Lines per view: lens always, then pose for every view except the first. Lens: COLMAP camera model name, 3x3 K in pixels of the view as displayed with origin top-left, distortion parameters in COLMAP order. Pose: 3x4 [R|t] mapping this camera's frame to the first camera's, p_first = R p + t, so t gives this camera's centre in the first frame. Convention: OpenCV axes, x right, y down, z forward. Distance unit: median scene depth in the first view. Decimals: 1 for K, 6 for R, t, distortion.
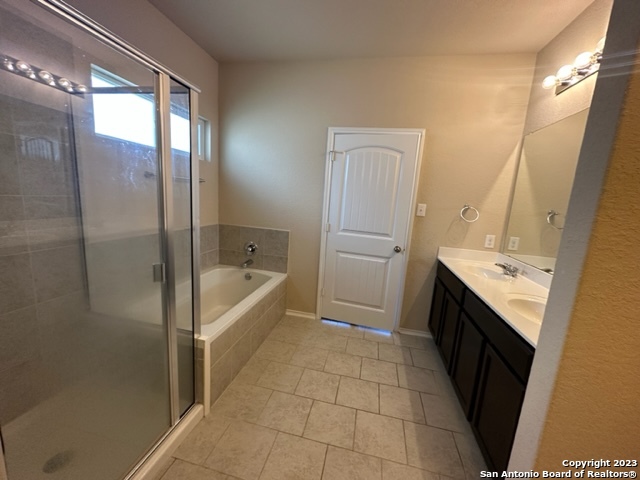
lens RADIAL K [[255.7, 0, 319.2], [0, 255.7, 239.0], [0, 0, 1]] dist [-0.006009, 0.001637]
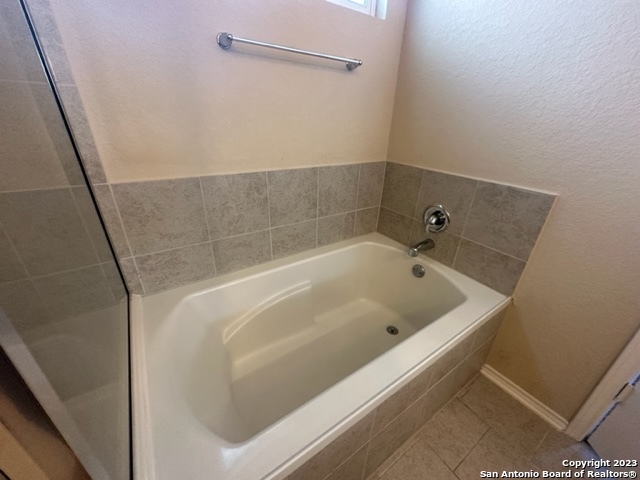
lens RADIAL K [[255.7, 0, 320.9], [0, 255.7, 238.1], [0, 0, 1]] dist [-0.006009, 0.001637]
pose [[0.718569, 0.253930, -0.647440, -0.103052], [-0.098058, 0.958651, 0.267158, -0.034814], [0.688508, -0.128485, 0.713756, 0.506672]]
